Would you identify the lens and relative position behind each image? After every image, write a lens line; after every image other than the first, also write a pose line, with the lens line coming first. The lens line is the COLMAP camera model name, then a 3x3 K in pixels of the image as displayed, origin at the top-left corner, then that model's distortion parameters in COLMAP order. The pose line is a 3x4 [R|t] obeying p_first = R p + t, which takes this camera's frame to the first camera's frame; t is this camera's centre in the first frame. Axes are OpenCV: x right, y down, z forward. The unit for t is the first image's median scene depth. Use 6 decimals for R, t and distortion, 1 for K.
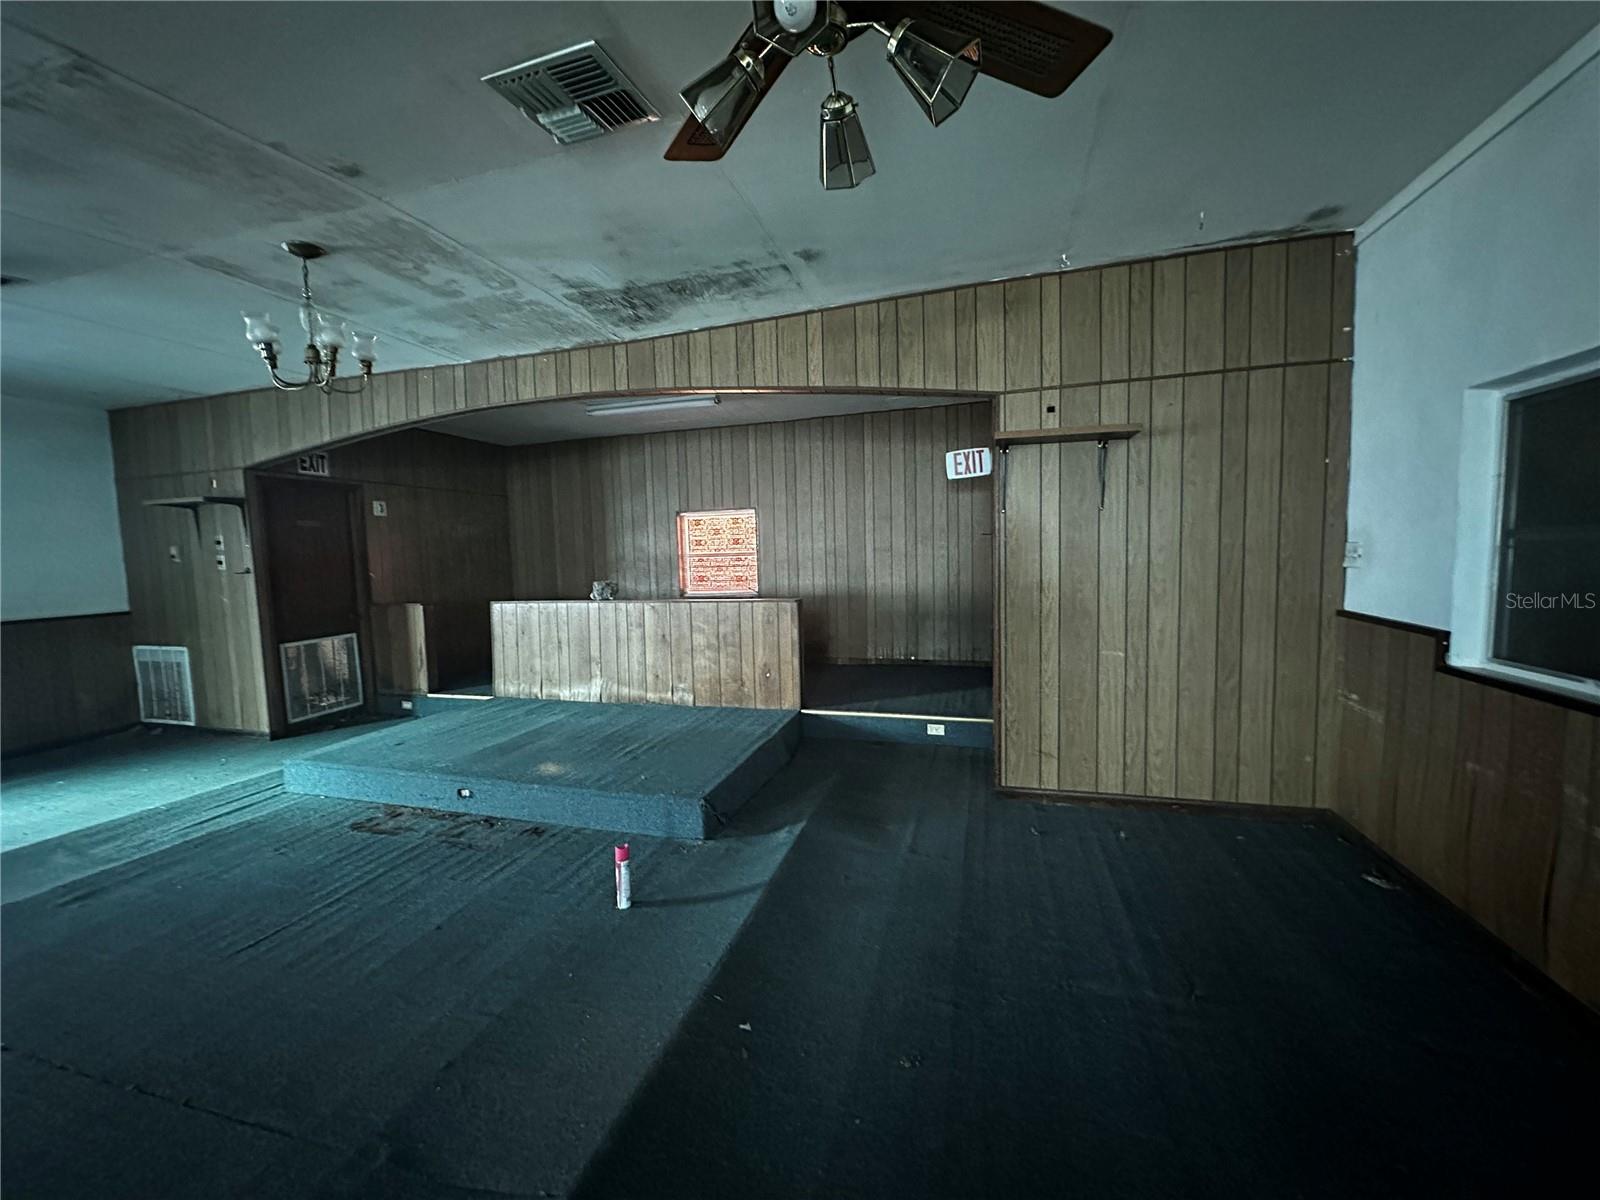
lens RADIAL K [[640.5, 0, 793.3], [0, 640.5, 601.6], [0, 0, 1]] dist [0.000230, 0.001111]
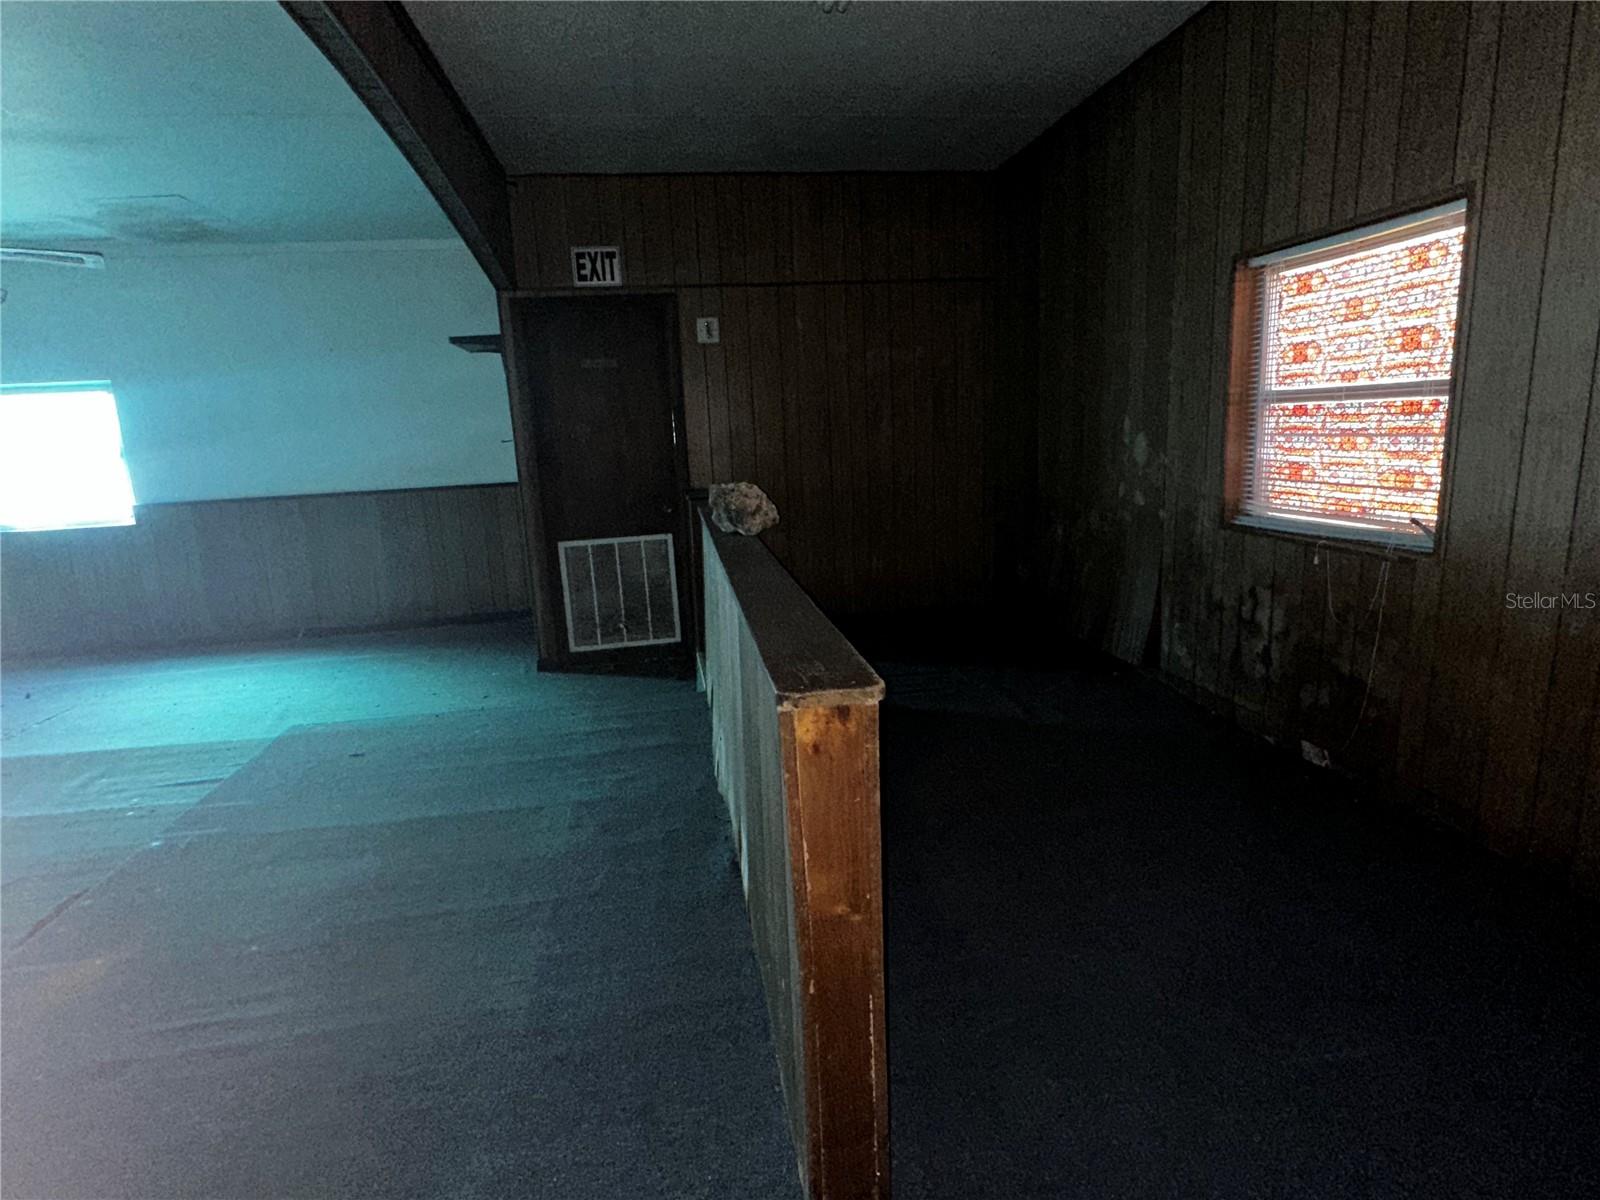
lens RADIAL K [[873.2, 0, 795.8], [0, 873.2, 600.4], [0, 0, 1]] dist [0.000071, 0.000719]
pose [[0.438948, 0.185322, -0.879193, 0.178223], [-0.036966, 0.981395, 0.188409, -0.061165], [0.897752, -0.050201, 0.437631, 0.795460]]
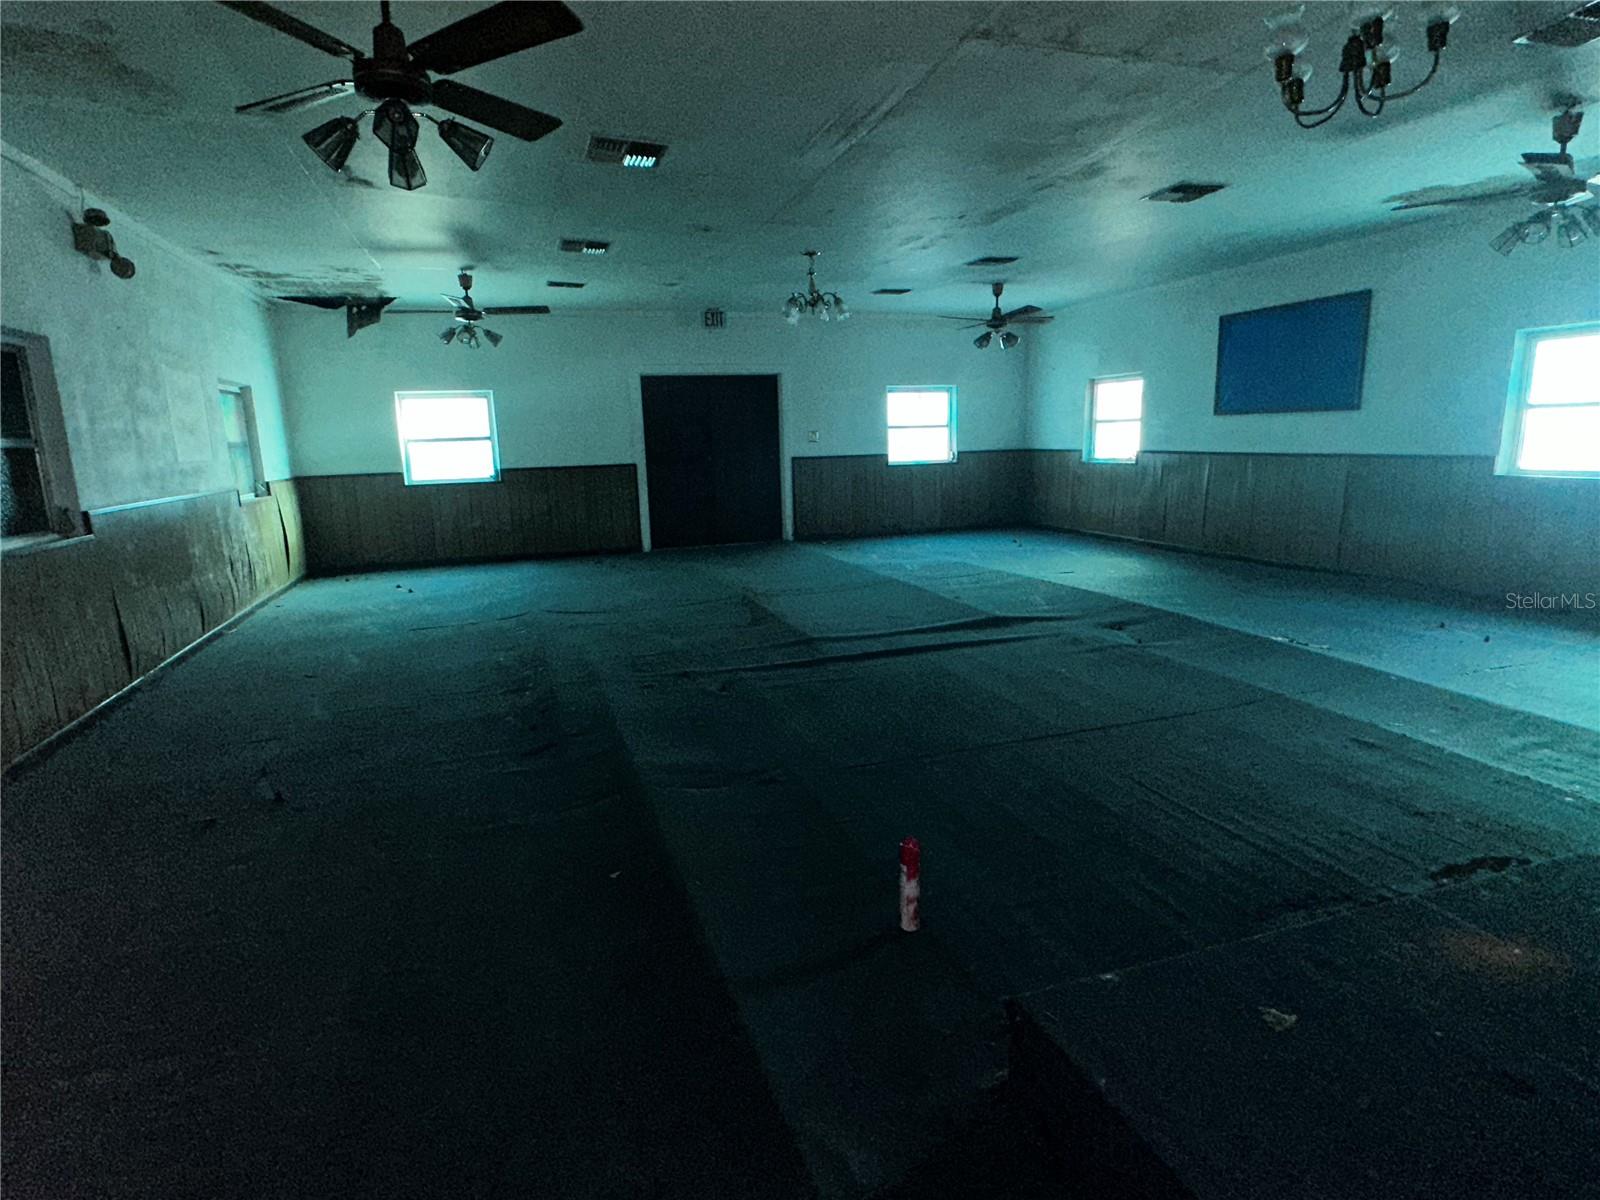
lens RADIAL K [[873.2, 0, 794.4], [0, 873.2, 605.2], [0, 0, 1]] dist [0.000071, 0.000719]
pose [[-0.814855, 0.161638, -0.556673, 0.140671], [0.002984, 0.961493, 0.274814, -0.049837], [0.579658, 0.222272, -0.783959, 0.756610]]
